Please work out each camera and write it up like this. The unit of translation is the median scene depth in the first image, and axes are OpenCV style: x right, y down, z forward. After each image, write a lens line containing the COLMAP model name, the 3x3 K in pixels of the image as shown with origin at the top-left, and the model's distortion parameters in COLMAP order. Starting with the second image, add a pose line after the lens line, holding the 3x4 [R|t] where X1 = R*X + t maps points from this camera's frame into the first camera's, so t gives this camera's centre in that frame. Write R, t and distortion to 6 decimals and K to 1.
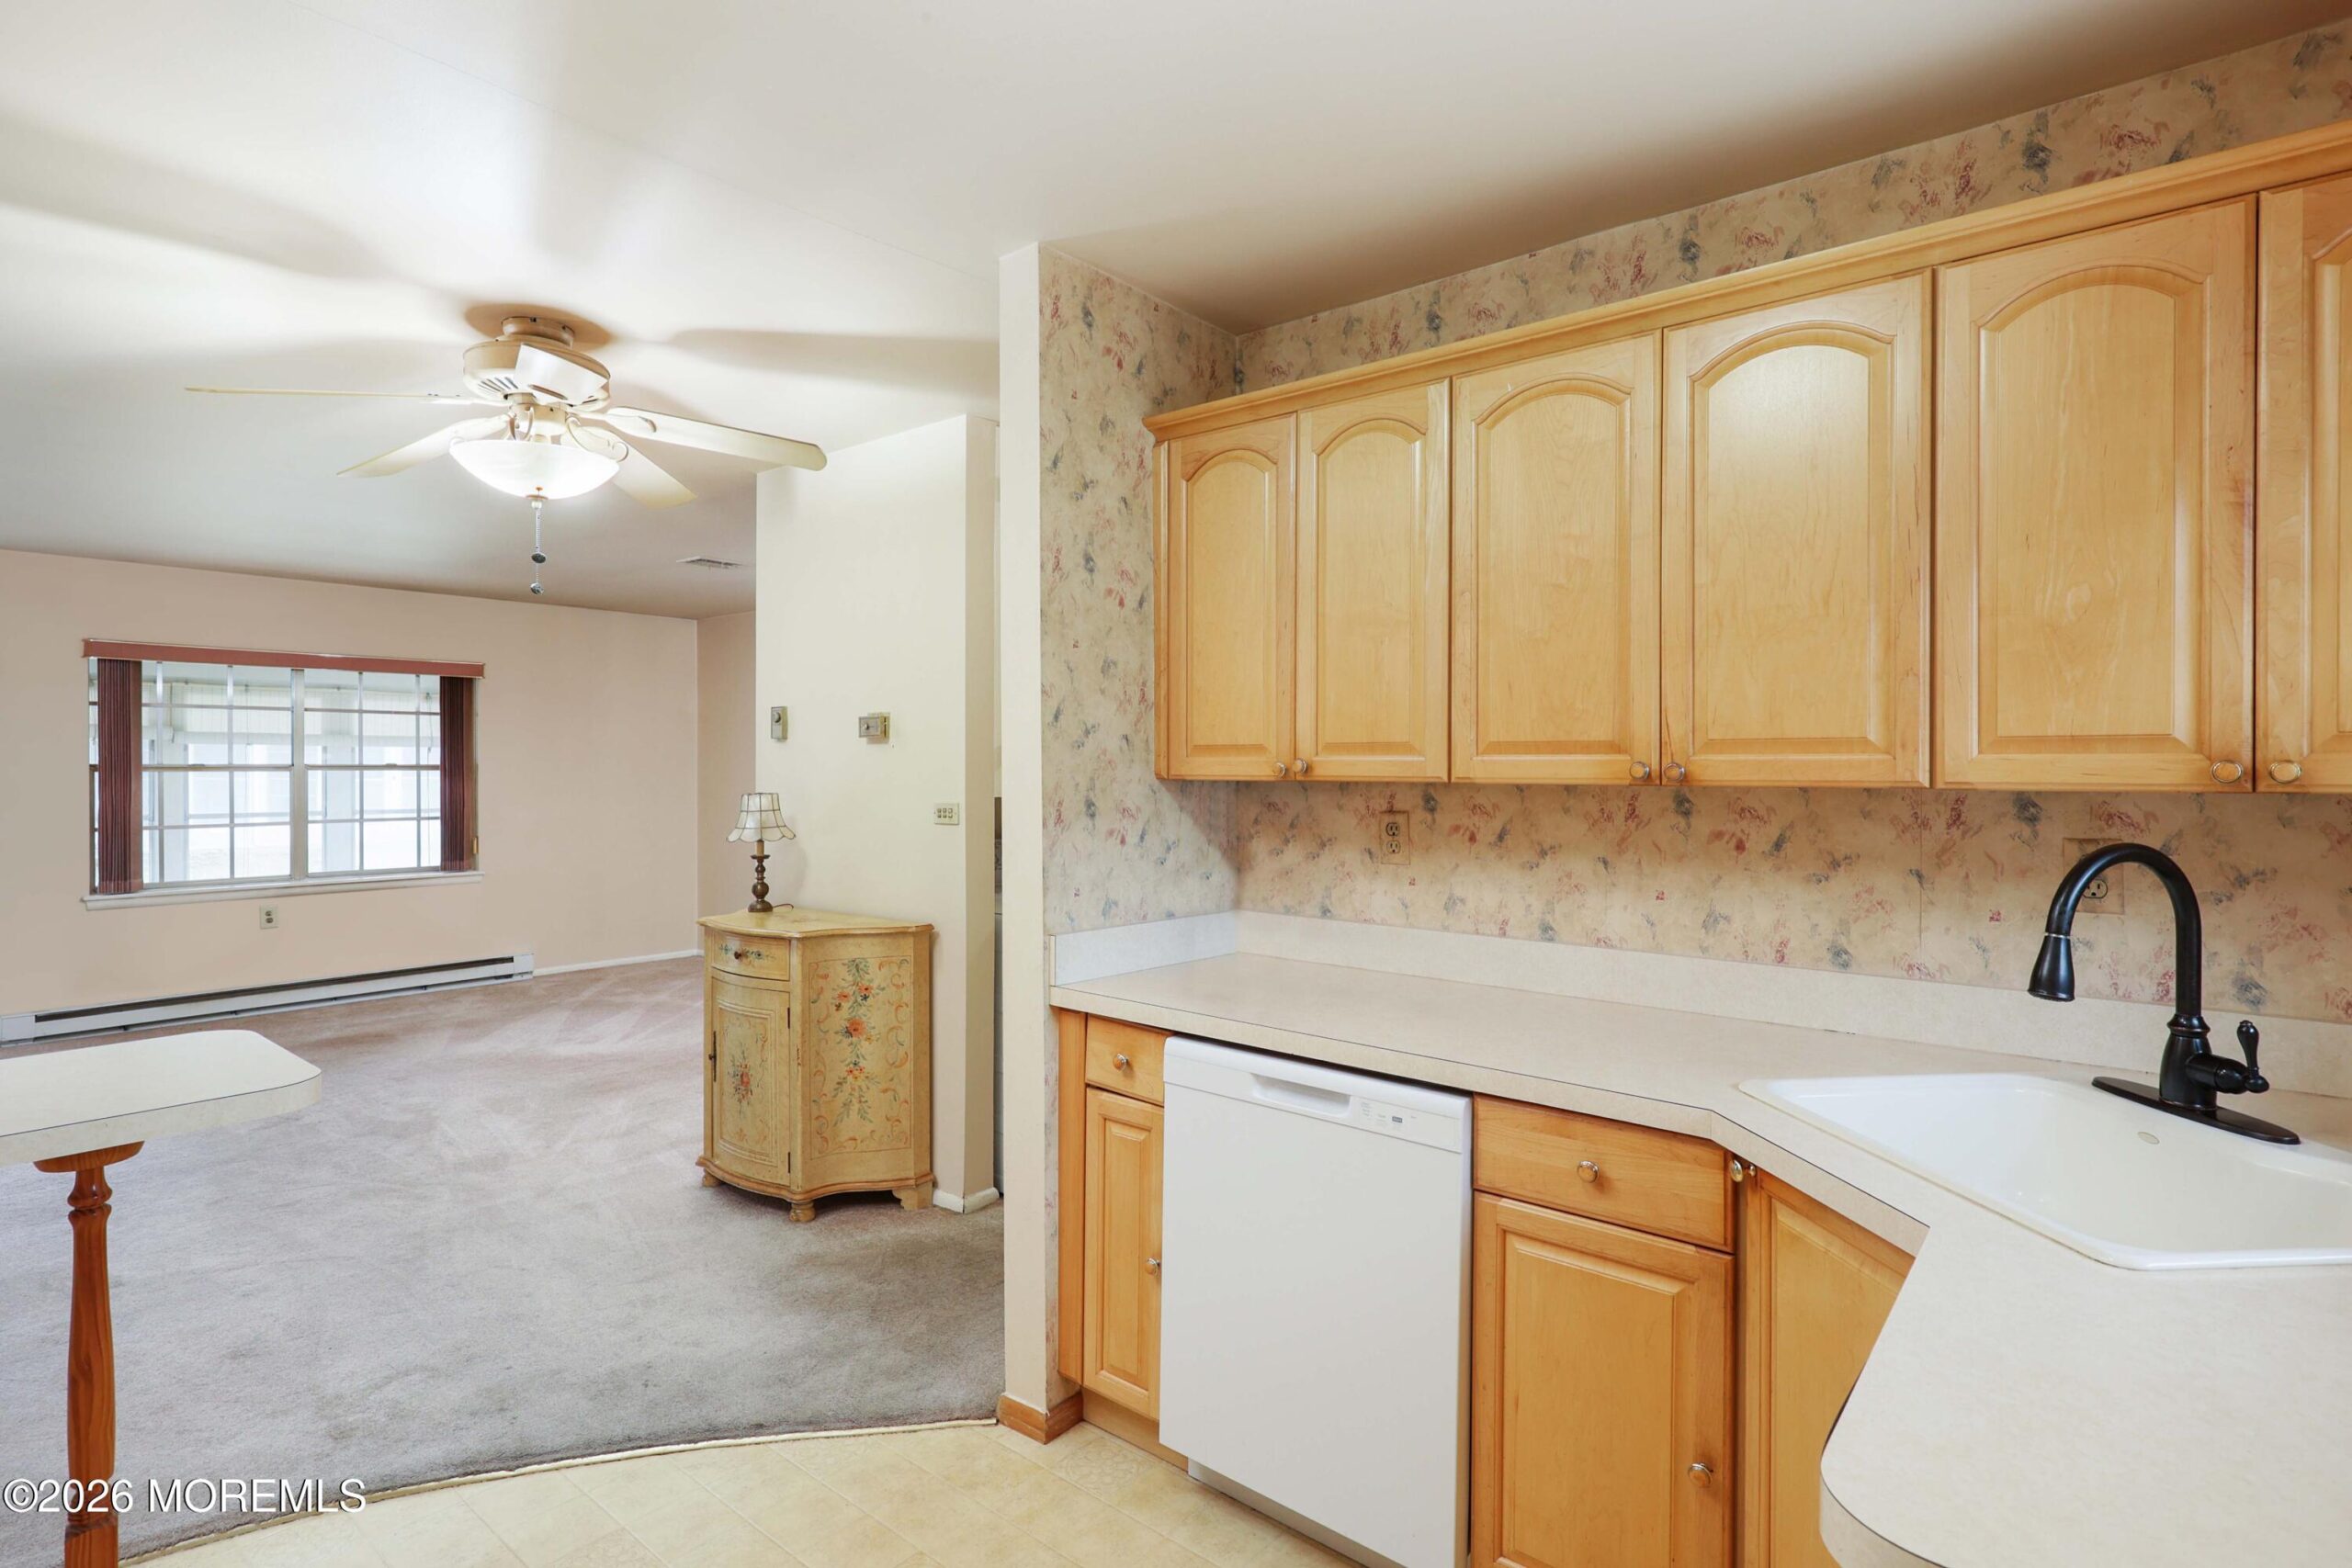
lens RADIAL K [[1186.1, 0, 1166.6], [0, 1186.1, 775.2], [0, 0, 1]] dist [-0.003137, 0.001344]
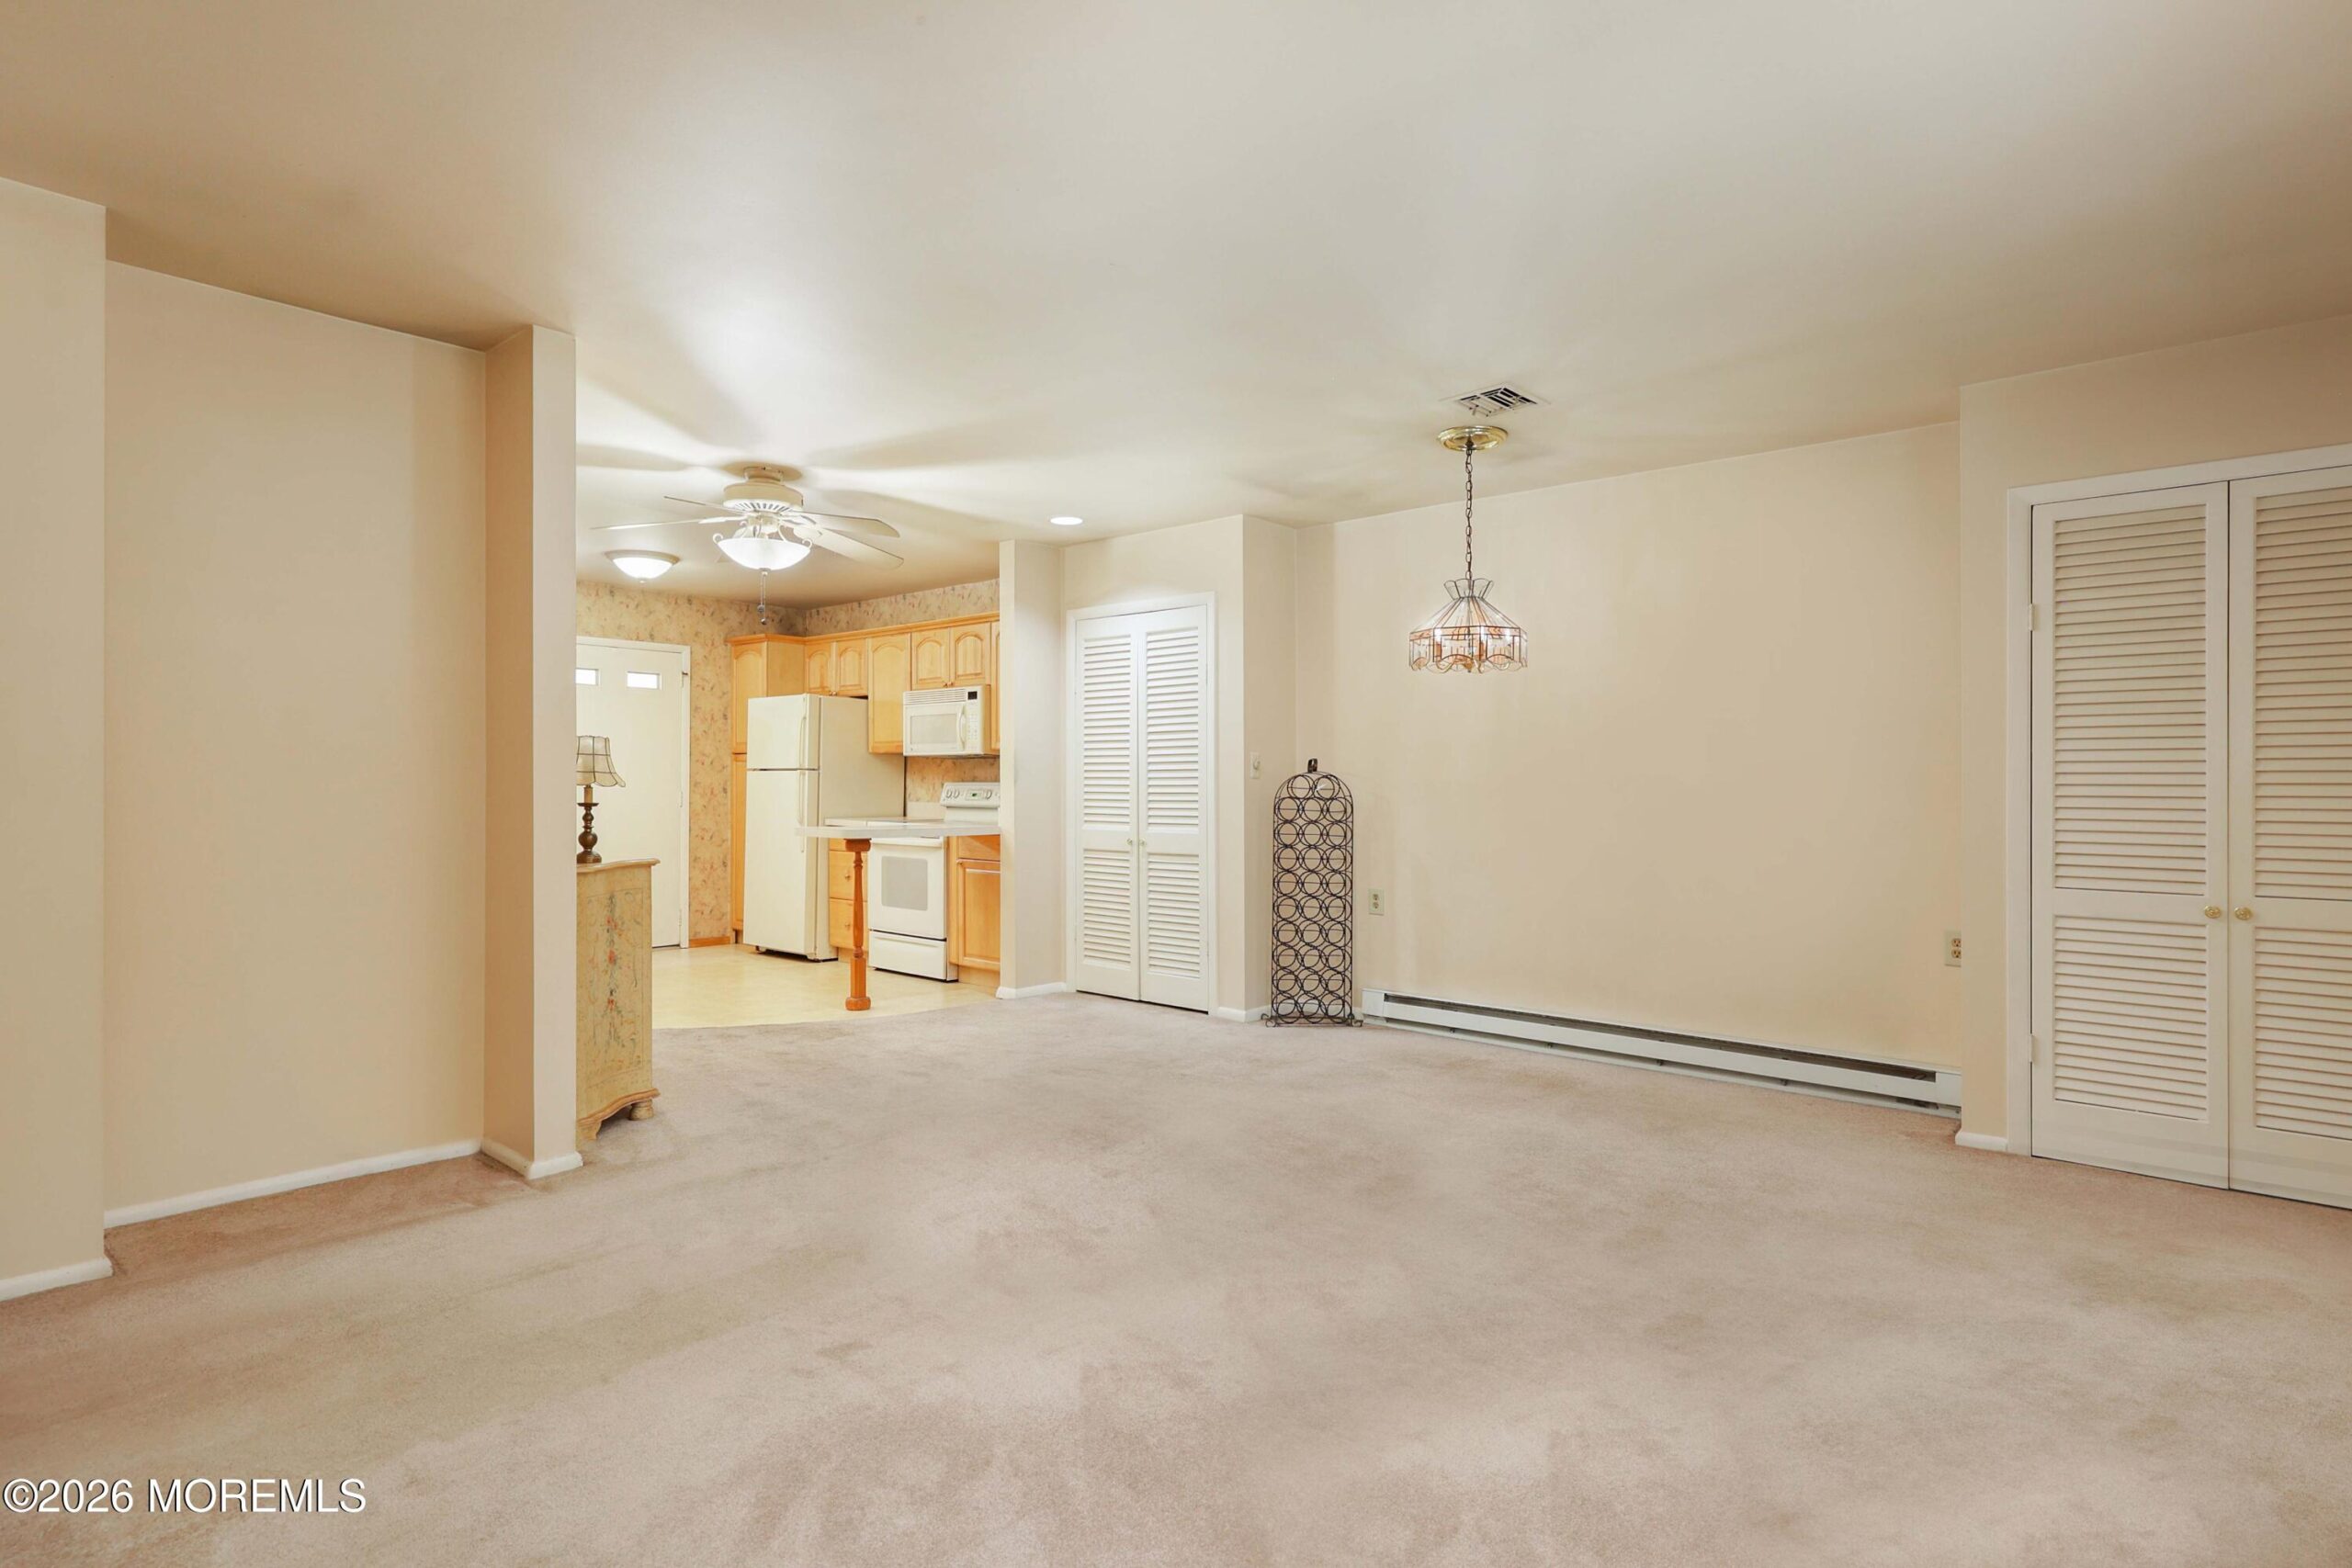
lens RADIAL K [[1186.1, 0, 1188.1], [0, 1186.1, 793.9], [0, 0, 1]] dist [-0.003137, 0.001344]
pose [[-0.999967, -0.006248, 0.005262, -1.279433], [-0.006168, 0.999865, 0.015209, 0.068495], [-0.005356, 0.015176, -0.999870, 3.013855]]
